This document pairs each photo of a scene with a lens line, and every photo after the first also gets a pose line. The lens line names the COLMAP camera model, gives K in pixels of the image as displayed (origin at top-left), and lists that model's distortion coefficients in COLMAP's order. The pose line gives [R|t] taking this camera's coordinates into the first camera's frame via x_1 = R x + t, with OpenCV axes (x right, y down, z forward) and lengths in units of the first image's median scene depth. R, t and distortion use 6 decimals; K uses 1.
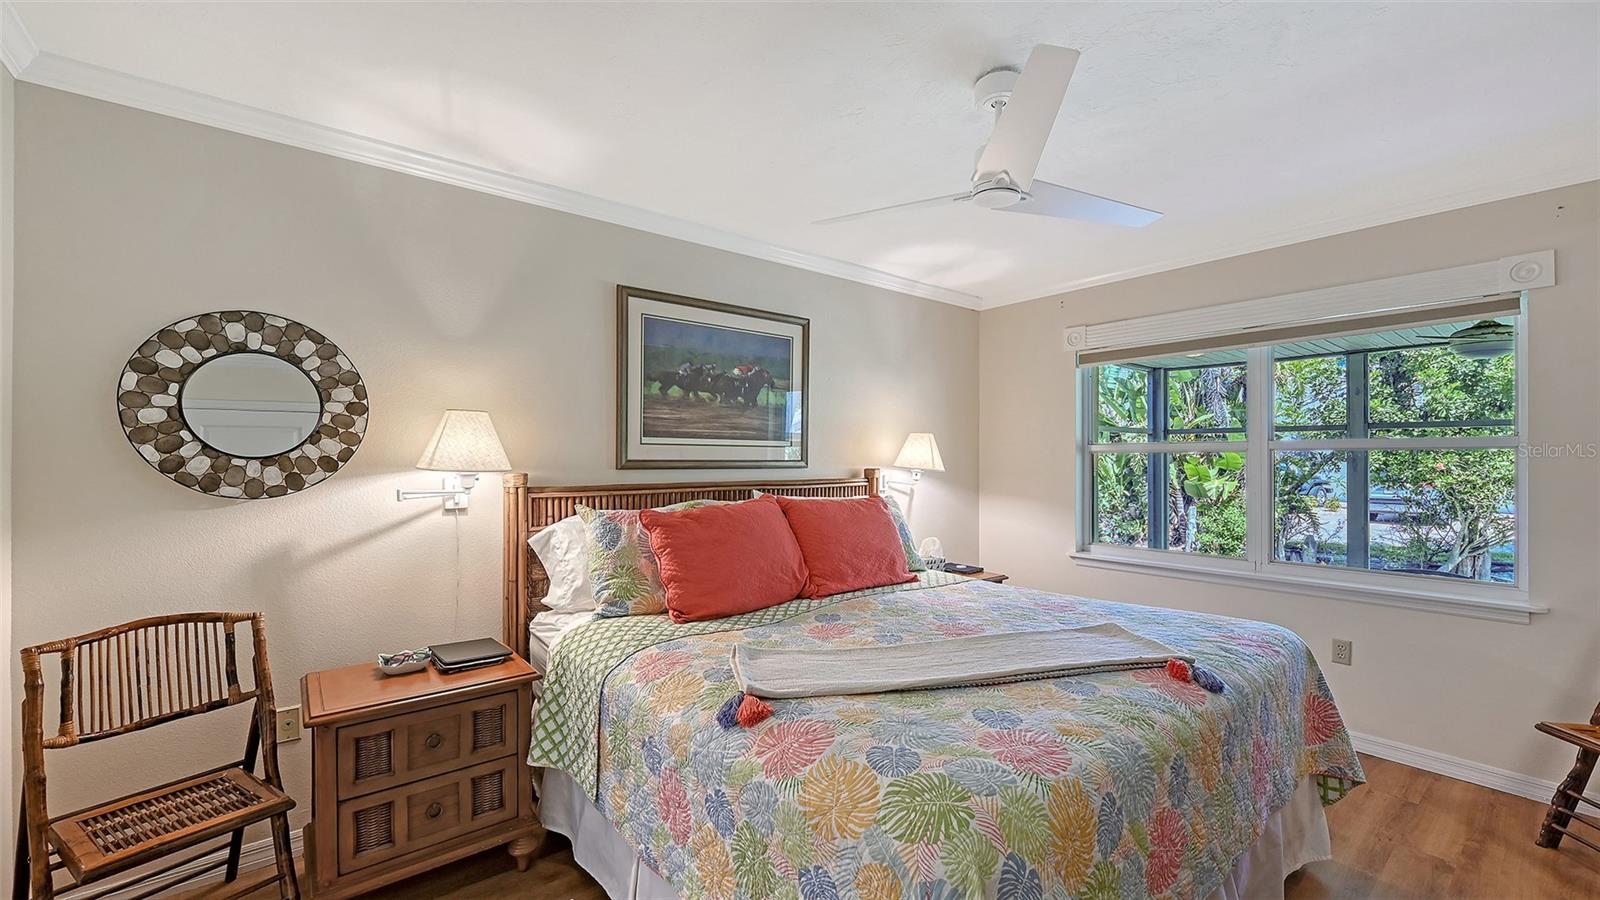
lens RADIAL K [[645.1, 0, 805.2], [0, 645.1, 455.7], [0, 0, 1]] dist [-0.000411, -0.000143]
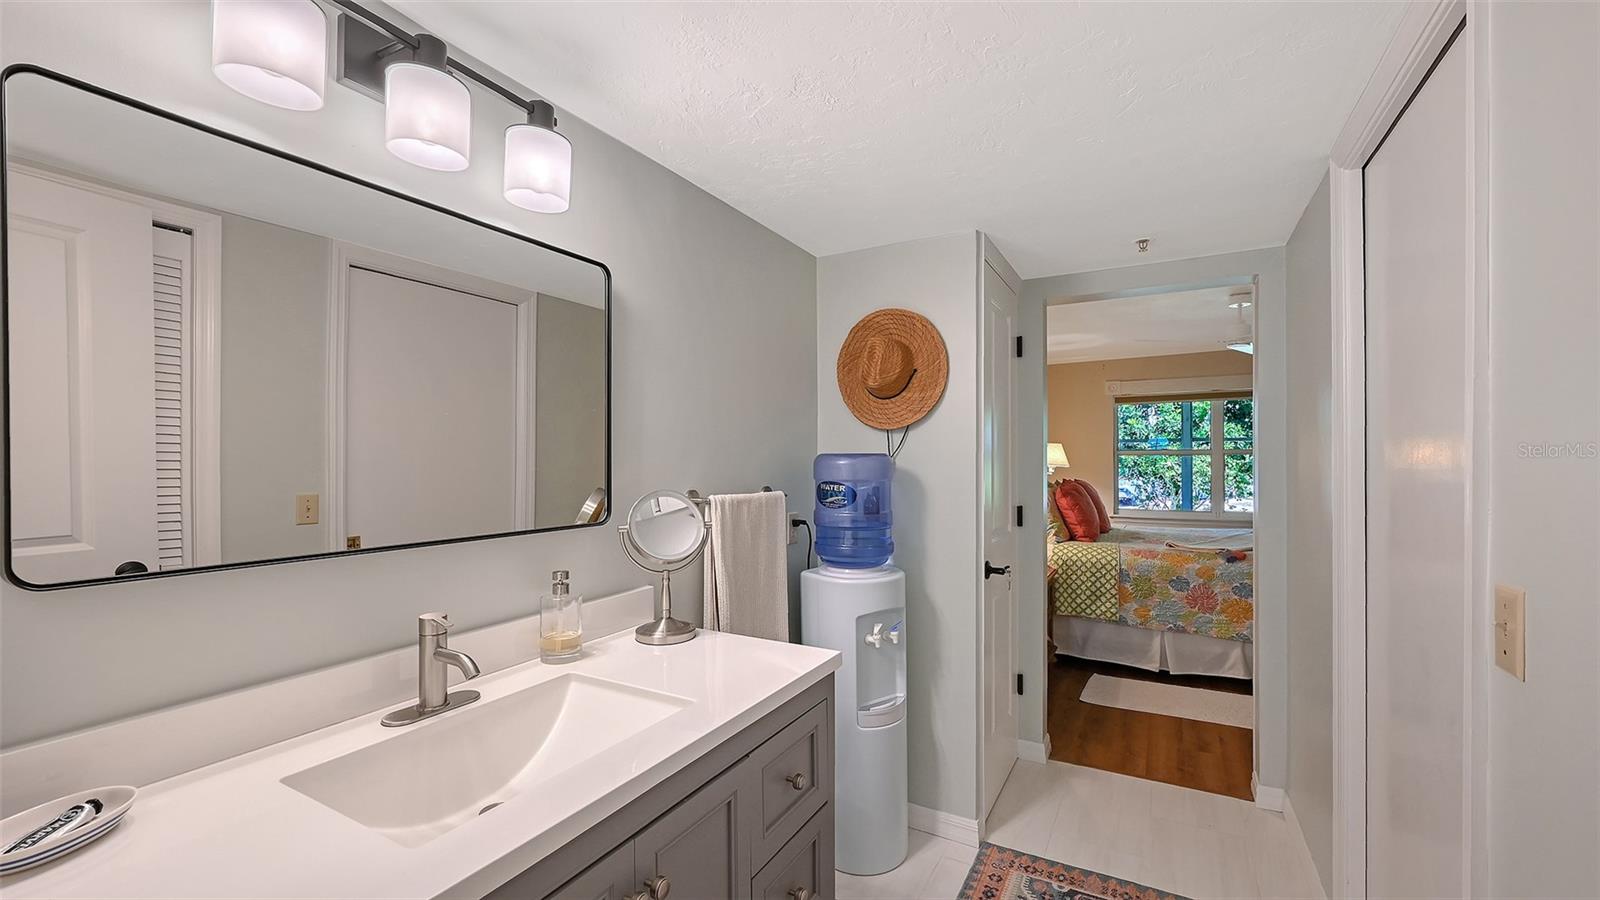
lens RADIAL K [[645.1, 0, 805.2], [0, 645.1, 455.7], [0, 0, 1]] dist [-0.000411, -0.000143]
pose [[0.931680, 0.004902, 0.363246, -2.348865], [-0.005438, 0.999985, 0.000452, -0.000610], [-0.363238, -0.002396, 0.931693, -0.699576]]
